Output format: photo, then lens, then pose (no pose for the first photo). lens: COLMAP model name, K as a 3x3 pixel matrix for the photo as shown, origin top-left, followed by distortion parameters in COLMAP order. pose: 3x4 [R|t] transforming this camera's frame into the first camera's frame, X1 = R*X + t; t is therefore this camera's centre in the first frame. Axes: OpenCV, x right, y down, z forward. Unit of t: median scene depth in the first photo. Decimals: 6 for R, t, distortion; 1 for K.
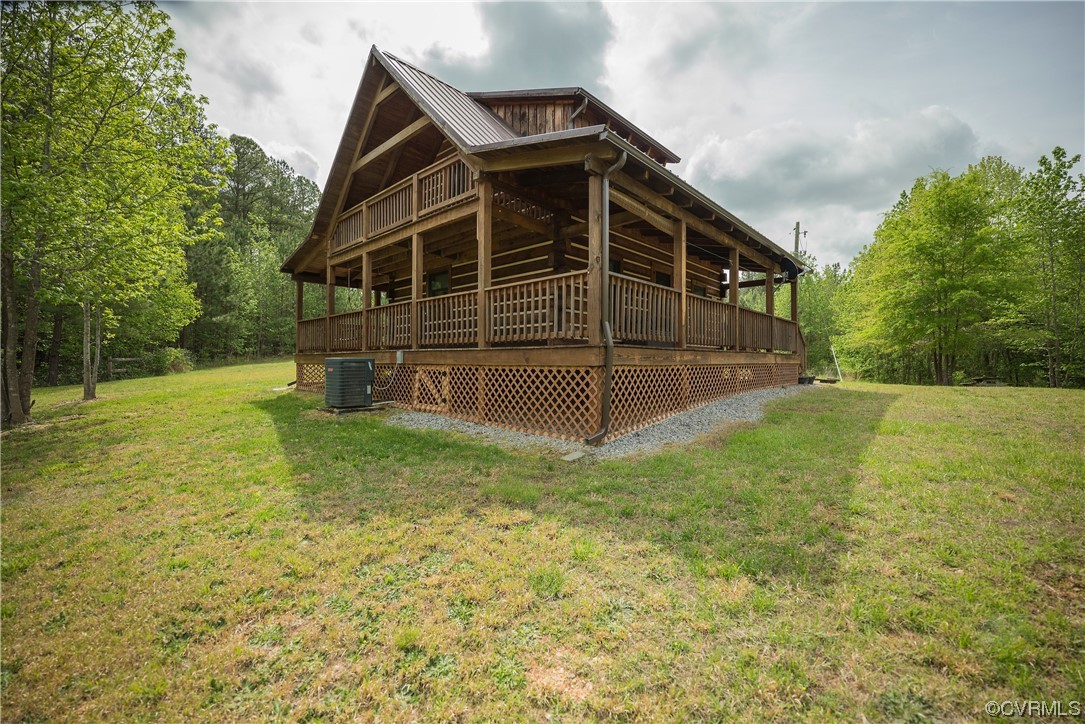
lens RADIAL K [[446.4, 0, 542.5], [0, 446.4, 362.0], [0, 0, 1]] dist [-0.022507, -0.000035]
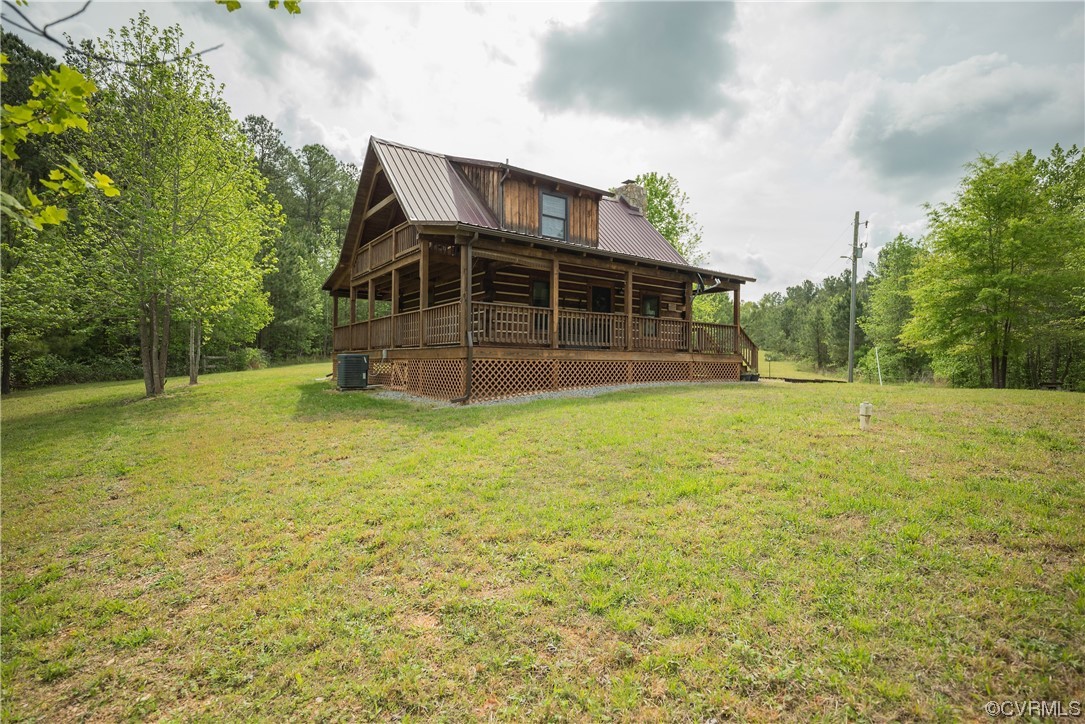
lens RADIAL K [[521.1, 0, 542.5], [0, 521.1, 362.0], [0, 0, 1]] dist [-0.000937, -0.000149]
pose [[0.980727, 0.006702, -0.195270, 0.411894], [-0.008243, 0.999941, -0.007077, 0.018121], [0.195211, 0.008550, 0.980724, -0.450890]]
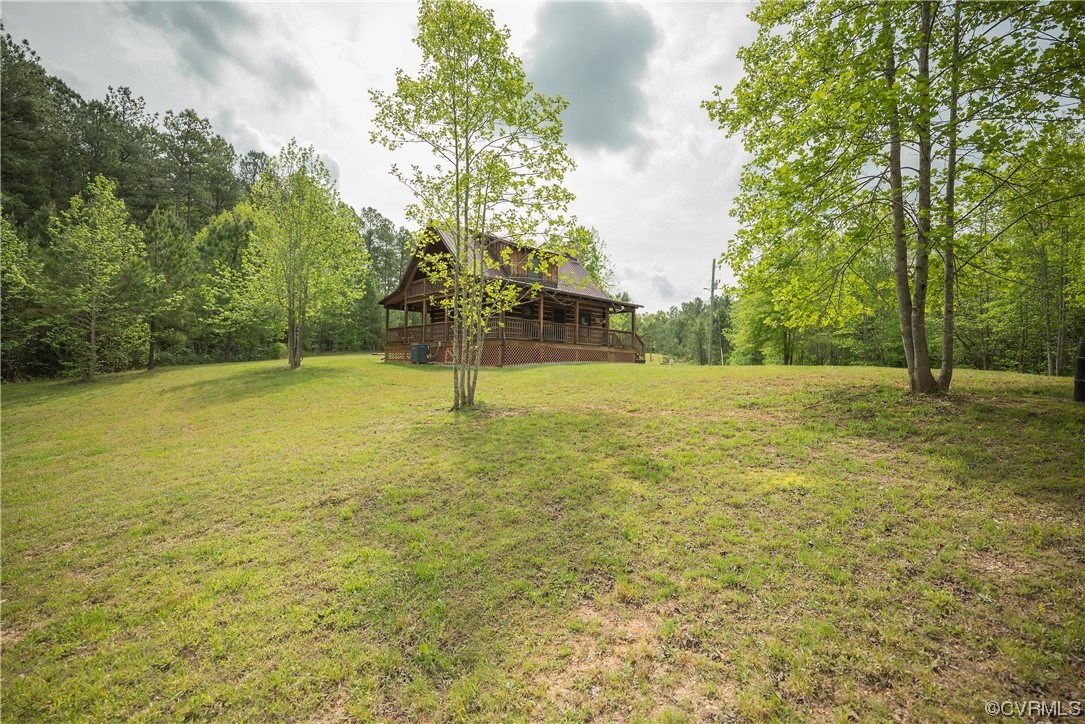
lens RADIAL K [[480.1, 0, 544.1], [0, 480.1, 362.8], [0, 0, 1]] dist [-0.013423, -0.000248]
pose [[0.998935, 0.015318, -0.043529, 0.317613], [-0.015900, 0.999788, -0.013070, 0.097787], [0.043320, 0.013749, 0.998967, -1.374803]]
